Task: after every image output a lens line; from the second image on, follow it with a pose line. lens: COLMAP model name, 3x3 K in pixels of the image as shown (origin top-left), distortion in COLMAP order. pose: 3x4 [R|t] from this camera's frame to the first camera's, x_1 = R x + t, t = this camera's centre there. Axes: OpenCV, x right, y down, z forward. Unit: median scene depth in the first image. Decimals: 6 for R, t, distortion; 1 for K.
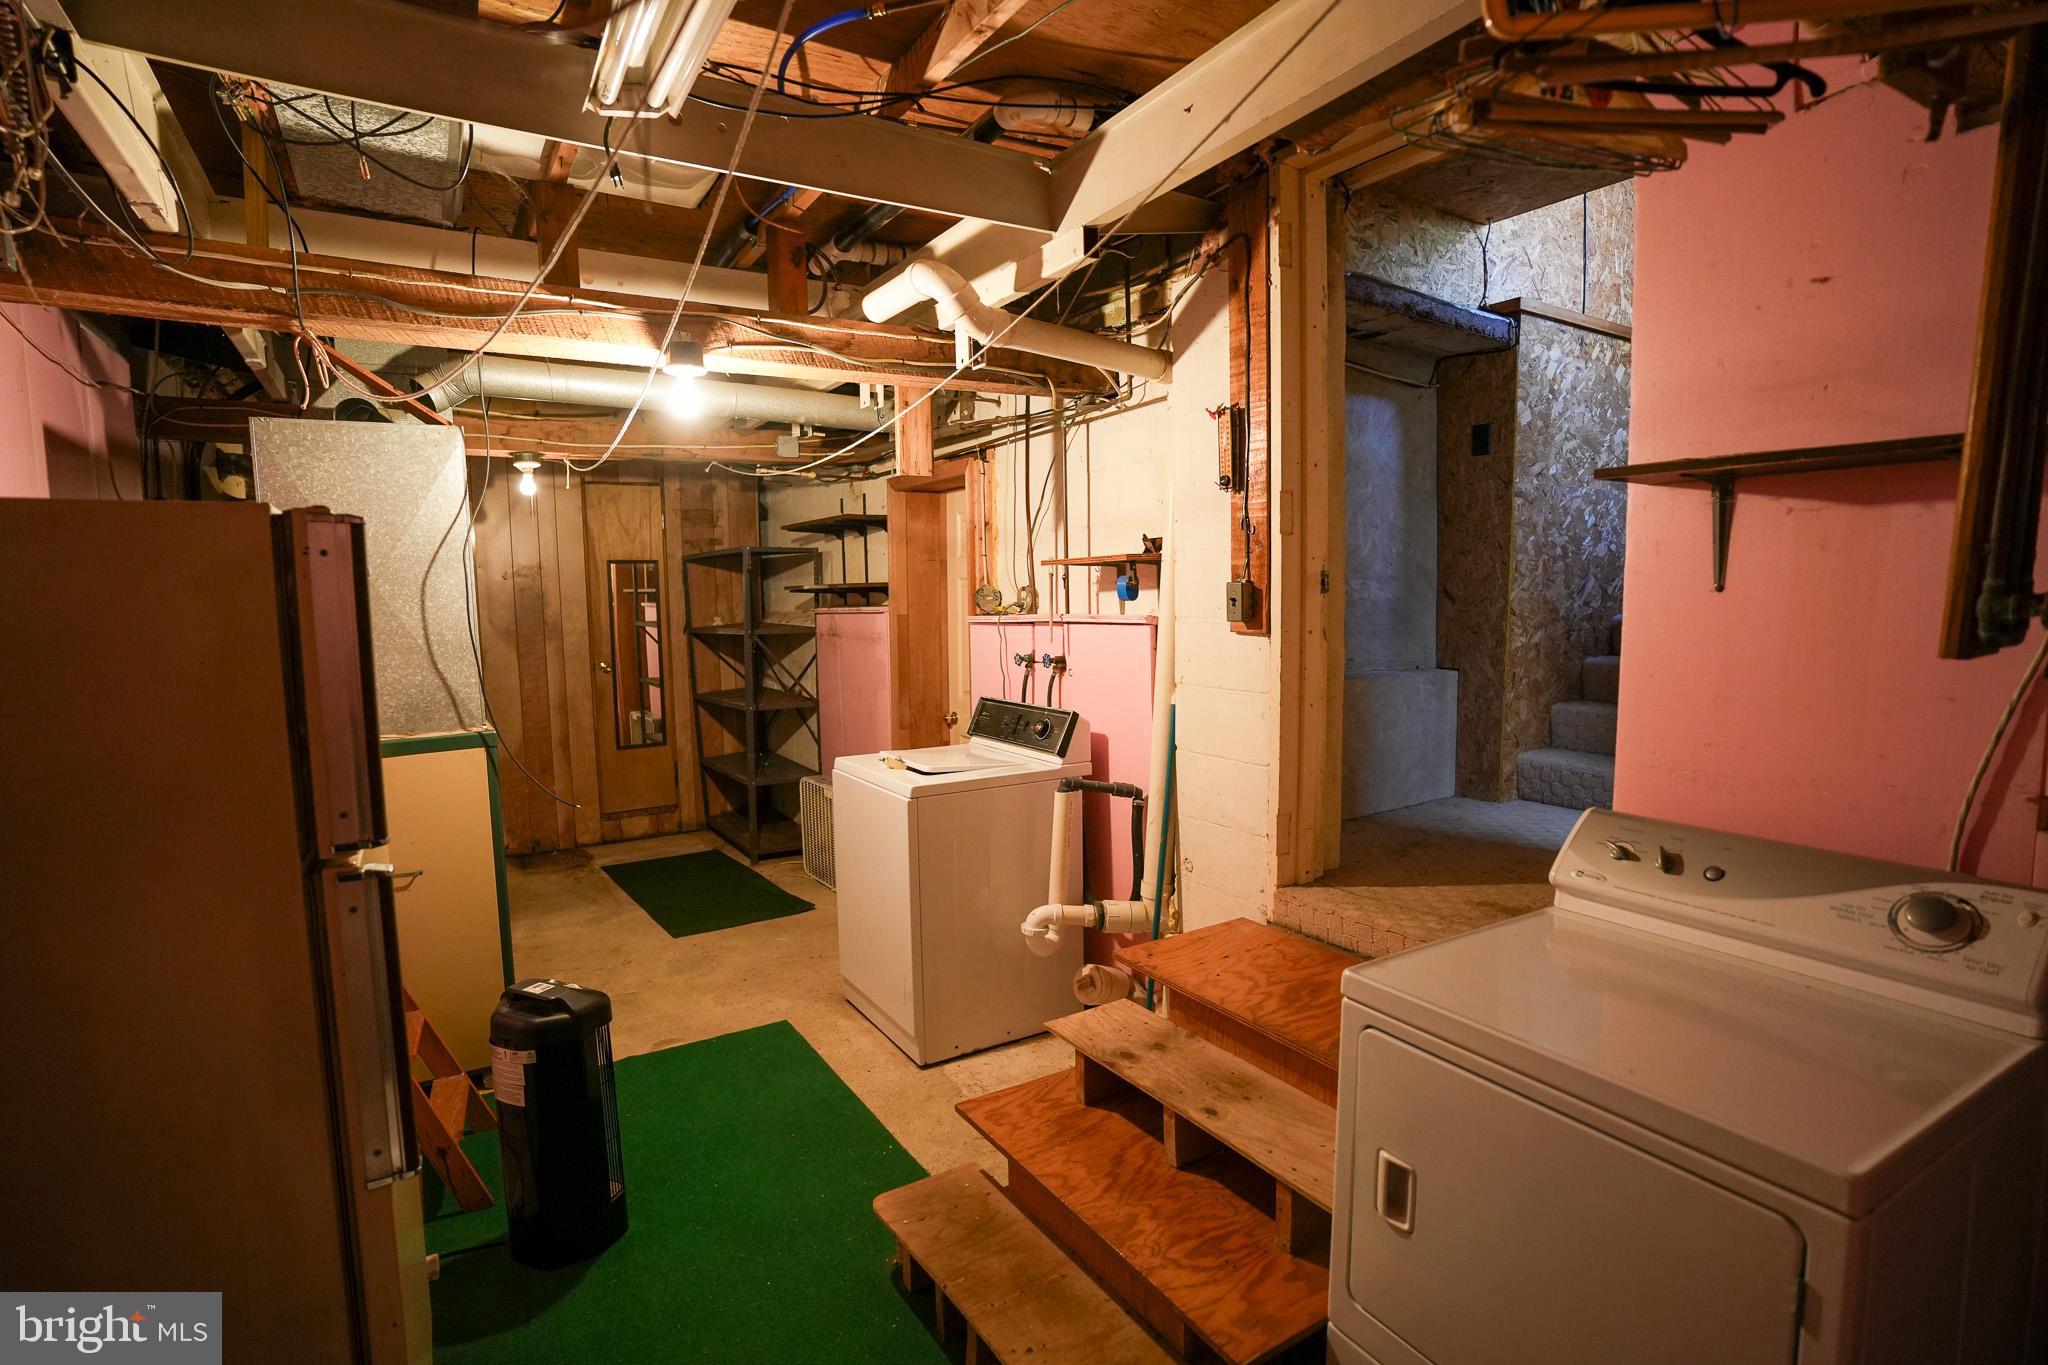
lens RADIAL K [[999.4, 0, 1023.2], [0, 999.4, 687.5], [0, 0, 1]] dist [-0.077666, 0.034589]
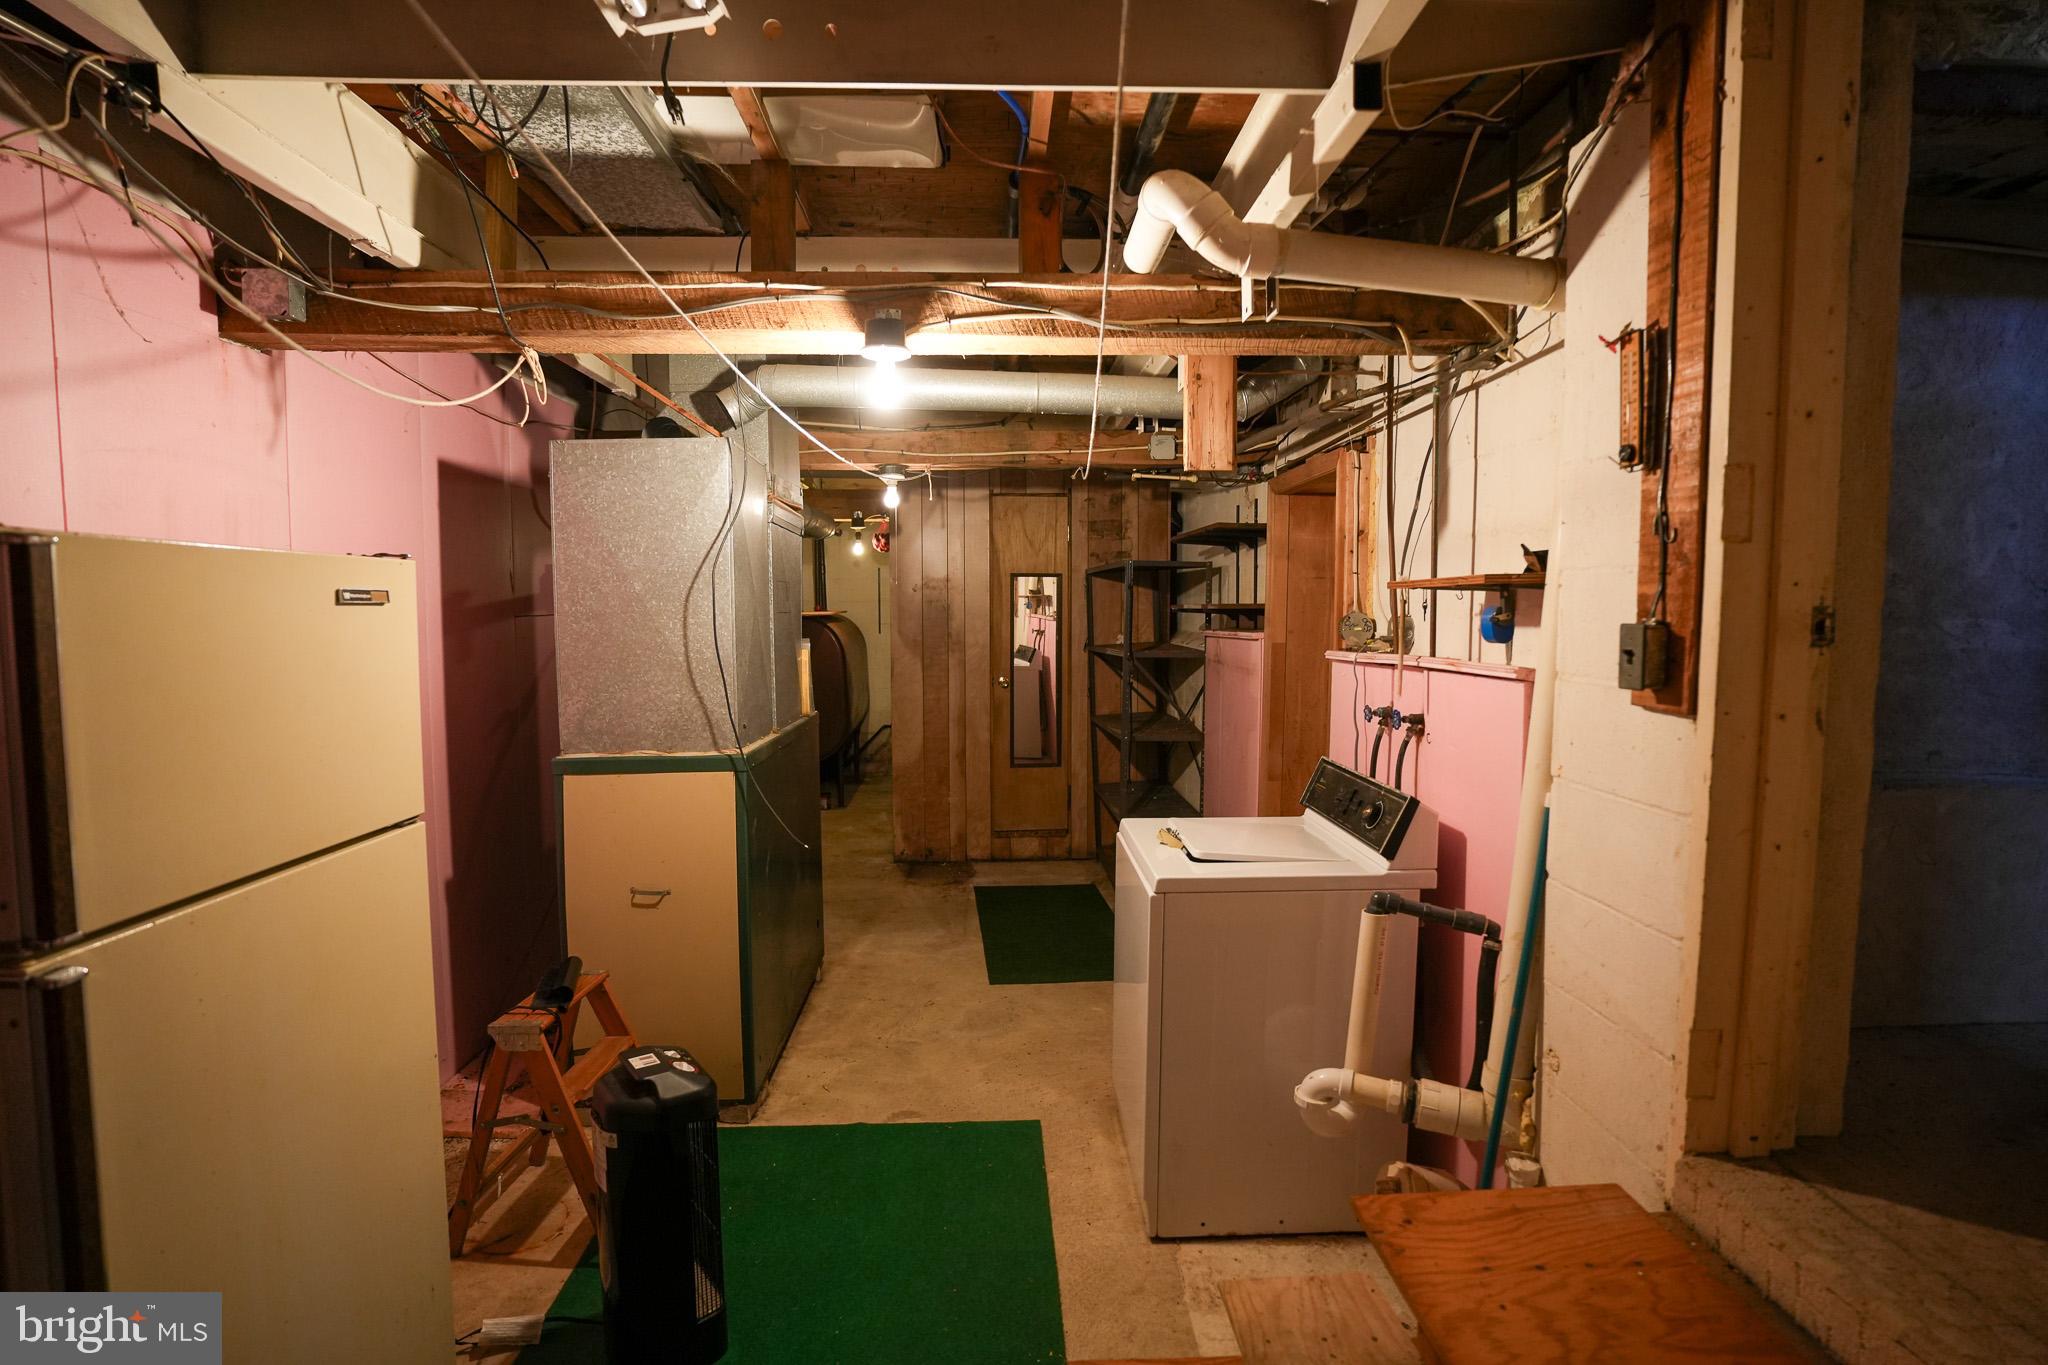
lens RADIAL K [[999.4, 0, 1021.1], [0, 999.4, 685.1], [0, 0, 1]] dist [-0.077666, 0.034589]
pose [[0.868828, 0.056268, -0.491907, 0.158181], [-0.063555, 0.997977, 0.001903, -0.040710], [0.491019, 0.029610, 0.870646, 0.275058]]
